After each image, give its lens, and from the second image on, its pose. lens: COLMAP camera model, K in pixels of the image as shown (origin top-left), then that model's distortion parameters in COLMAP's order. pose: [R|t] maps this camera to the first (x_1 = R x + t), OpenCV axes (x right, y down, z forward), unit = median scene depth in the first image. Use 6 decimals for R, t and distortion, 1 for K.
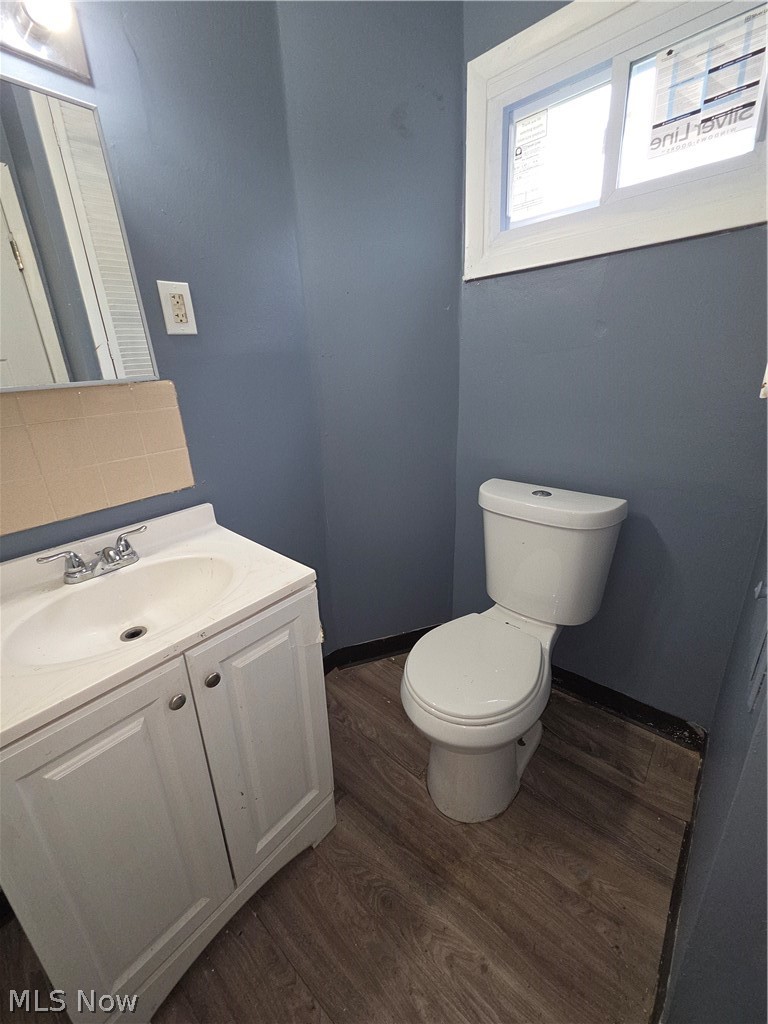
lens RADIAL K [[418.1, 0, 382.3], [0, 418.1, 507.9], [0, 0, 1]] dist [0.001880, -0.000677]
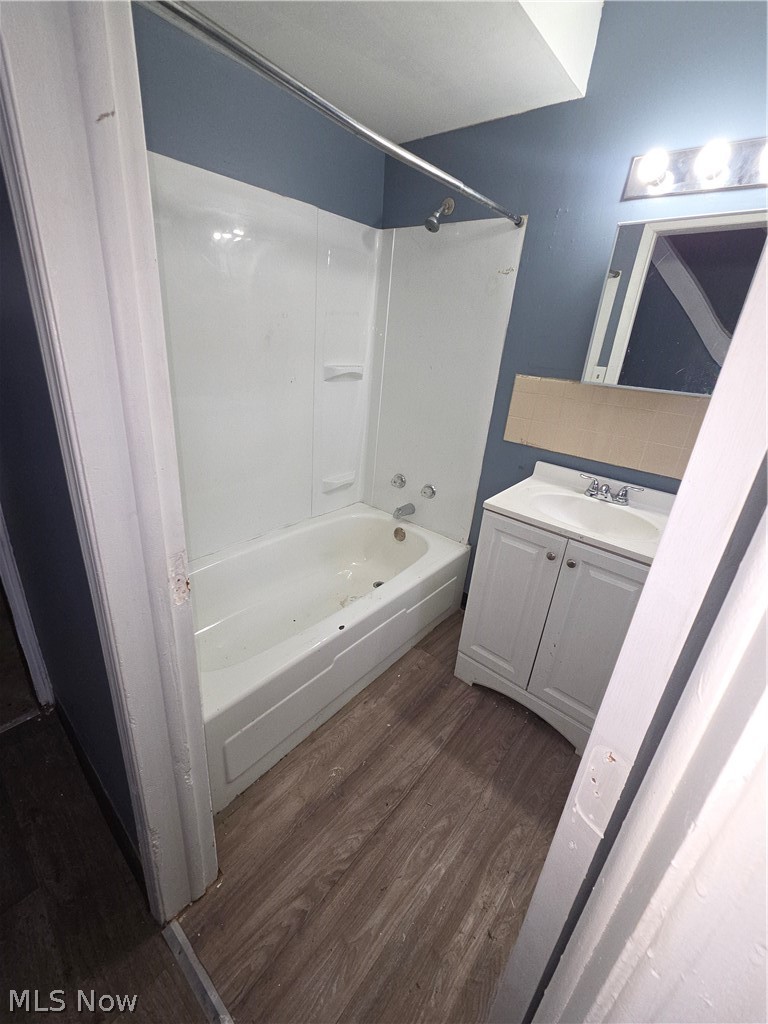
lens RADIAL K [[418.1, 0, 384.1], [0, 418.1, 506.2], [0, 0, 1]] dist [0.001880, -0.000677]
pose [[0.018159, 0.433819, -0.900817, 0.829560], [-0.409328, 0.825228, 0.389165, -0.114152], [0.912206, 0.361663, 0.192560, -0.103484]]
